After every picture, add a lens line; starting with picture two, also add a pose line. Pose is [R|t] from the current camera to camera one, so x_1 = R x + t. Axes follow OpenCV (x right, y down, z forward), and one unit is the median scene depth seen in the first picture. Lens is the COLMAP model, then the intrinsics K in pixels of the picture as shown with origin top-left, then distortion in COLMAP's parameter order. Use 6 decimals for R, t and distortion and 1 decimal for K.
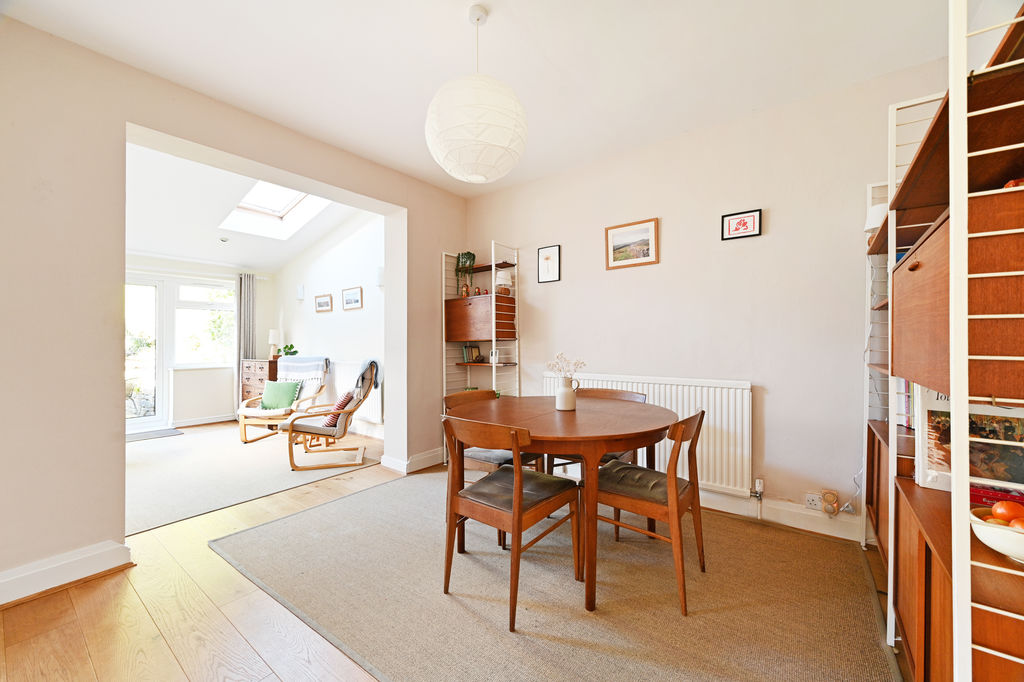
lens RADIAL K [[405.4, 0, 512.0], [0, 405.4, 341.0], [0, 0, 1]] dist [-0.000292, -0.000008]
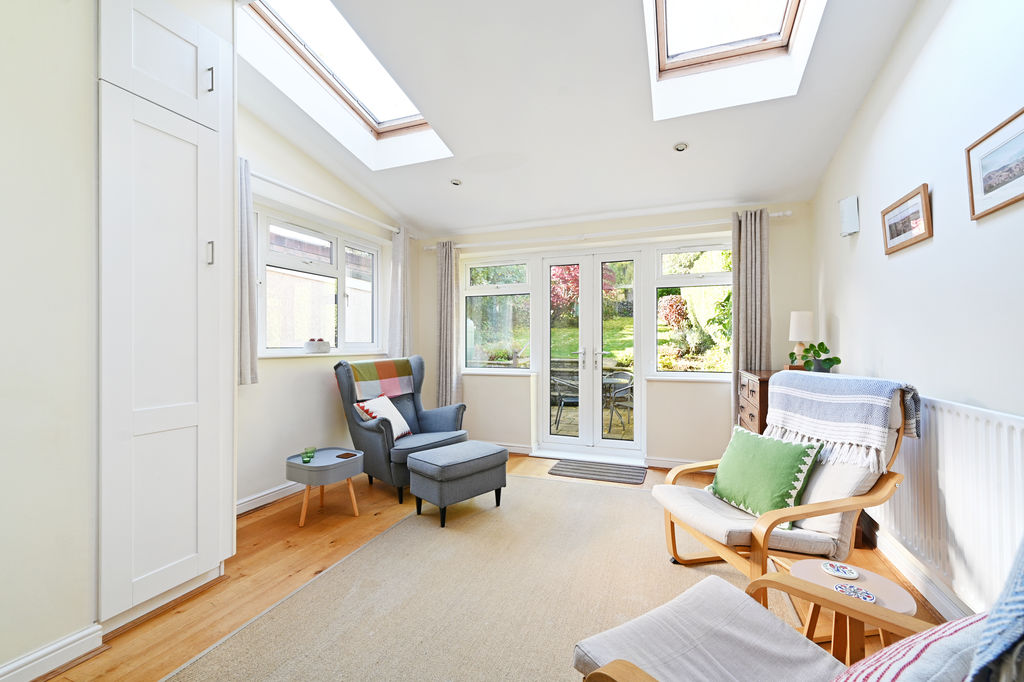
lens RADIAL K [[430.2, 0, 512.0], [0, 430.2, 341.0], [0, 0, 1]] dist [0.001398, 0.000373]
pose [[0.274923, 0.000633, -0.961466, -0.209233], [0.005783, 0.999981, 0.002312, 0.003821], [0.961449, -0.006196, 0.274914, 0.586779]]
